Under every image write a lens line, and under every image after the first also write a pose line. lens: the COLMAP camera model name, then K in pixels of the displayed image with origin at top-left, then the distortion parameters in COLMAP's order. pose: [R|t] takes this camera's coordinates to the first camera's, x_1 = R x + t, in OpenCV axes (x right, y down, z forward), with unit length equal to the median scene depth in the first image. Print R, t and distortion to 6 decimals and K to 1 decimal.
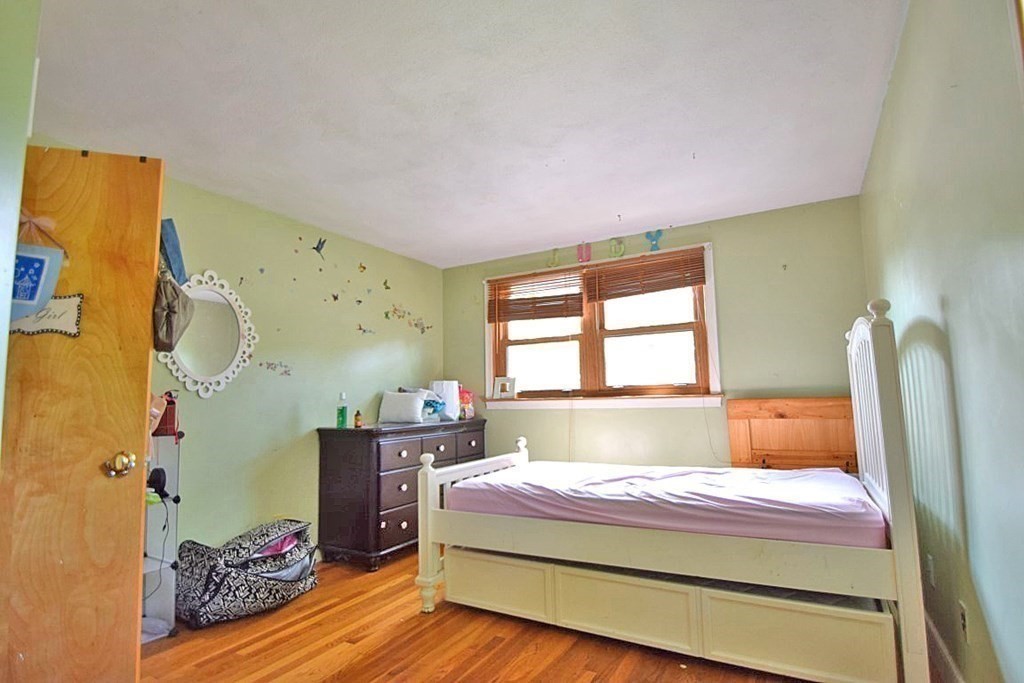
lens RADIAL K [[493.8, 0, 512.0], [0, 493.8, 341.5], [0, 0, 1]] dist [-0.001757, -0.000214]
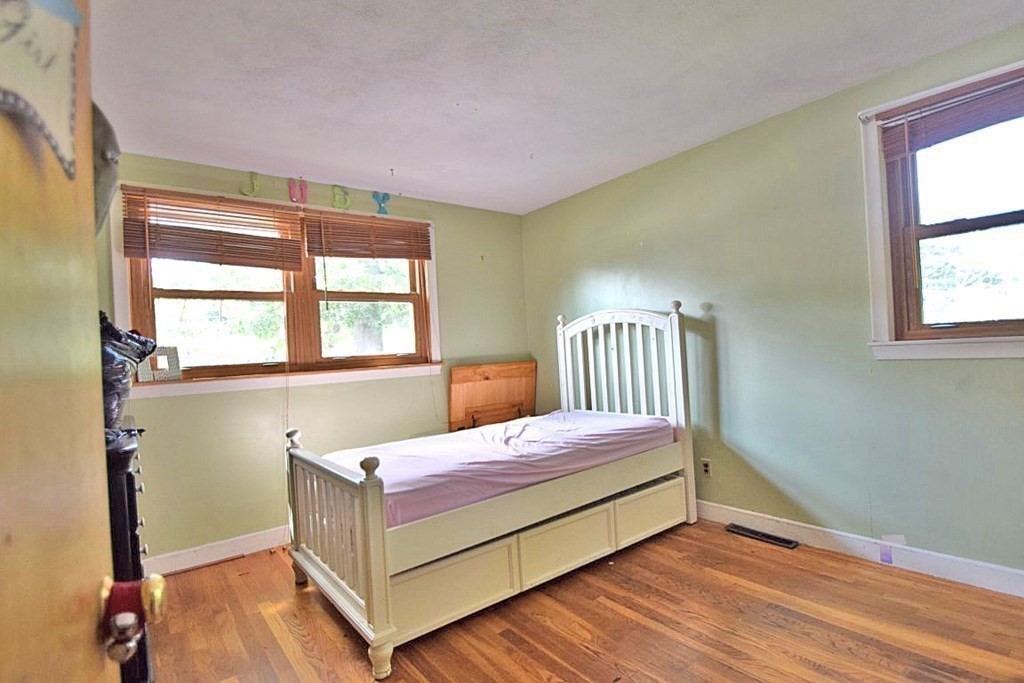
lens RADIAL K [[507.5, 0, 512.0], [0, 507.5, 341.5], [0, 0, 1]] dist [-0.001651, 0.000019]
pose [[0.378845, 0.015342, 0.925333, -0.527528], [-0.062872, 0.997979, 0.009194, 0.036556], [-0.923322, -0.061660, 0.379044, 0.397757]]
